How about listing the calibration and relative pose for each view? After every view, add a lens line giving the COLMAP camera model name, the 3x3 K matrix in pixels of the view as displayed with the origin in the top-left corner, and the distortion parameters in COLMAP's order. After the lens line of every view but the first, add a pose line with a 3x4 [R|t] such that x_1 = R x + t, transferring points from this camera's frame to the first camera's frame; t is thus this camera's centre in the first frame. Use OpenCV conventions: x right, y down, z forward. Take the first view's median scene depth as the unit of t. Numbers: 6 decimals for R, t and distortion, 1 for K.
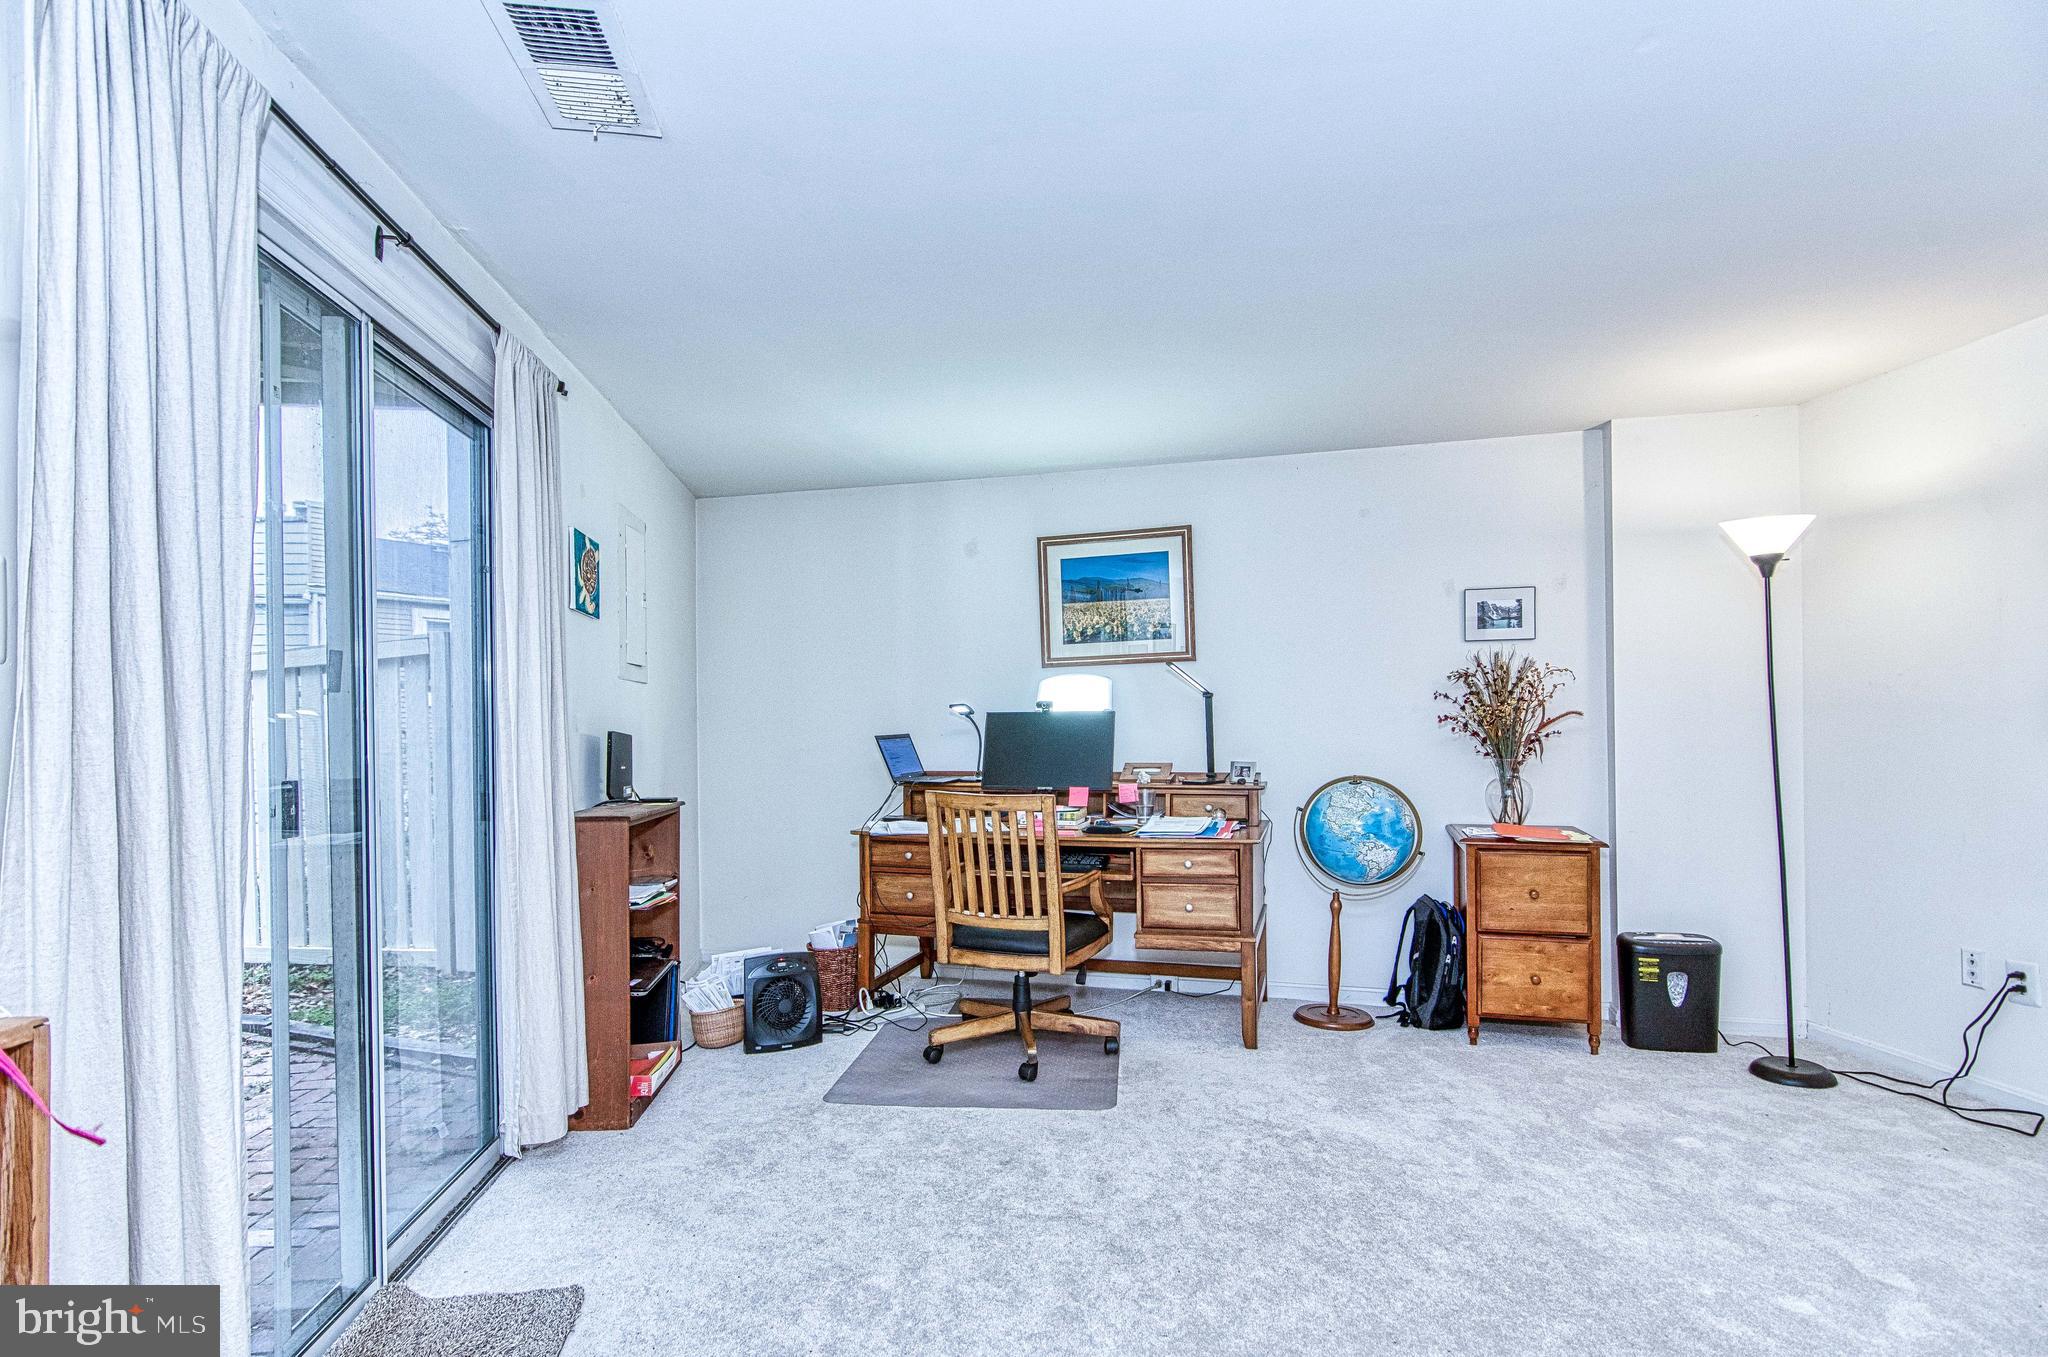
lens RADIAL K [[1007.7, 0, 1011.6], [0, 1007.7, 742.5], [0, 0, 1]] dist [0.000519, -0.001158]
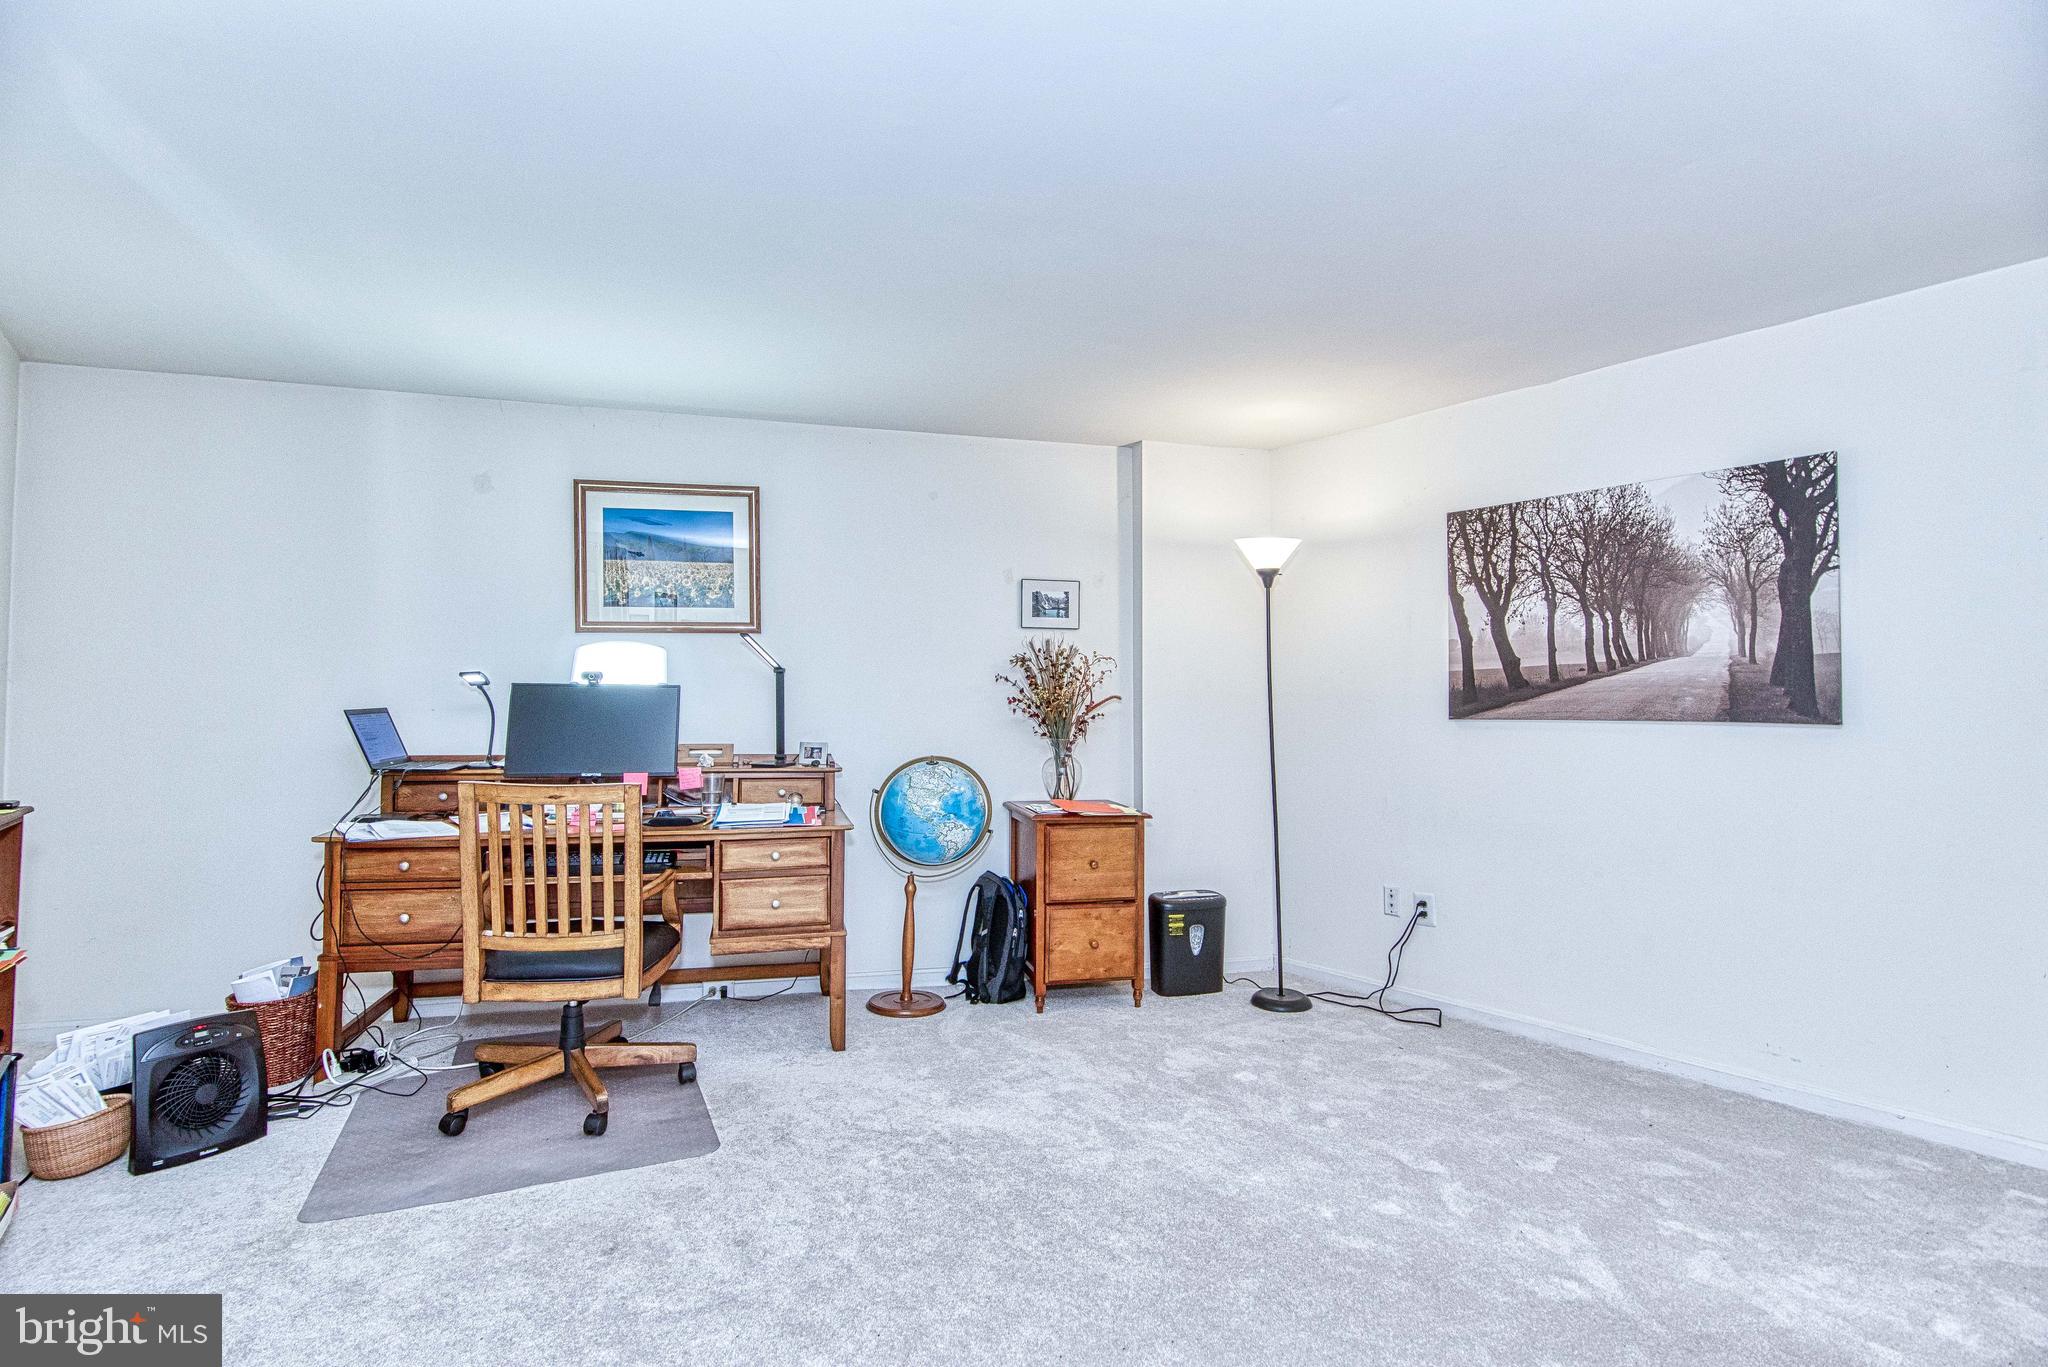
lens RADIAL K [[1014.3, 0, 1019.7], [0, 1014.3, 683.7], [0, 0, 1]] dist [-0.000919, -0.000820]
pose [[0.860969, 0.025609, 0.508013, -0.102938], [-0.006724, 0.999218, -0.038975, -0.000099], [-0.508613, 0.030141, 0.860467, 0.096454]]
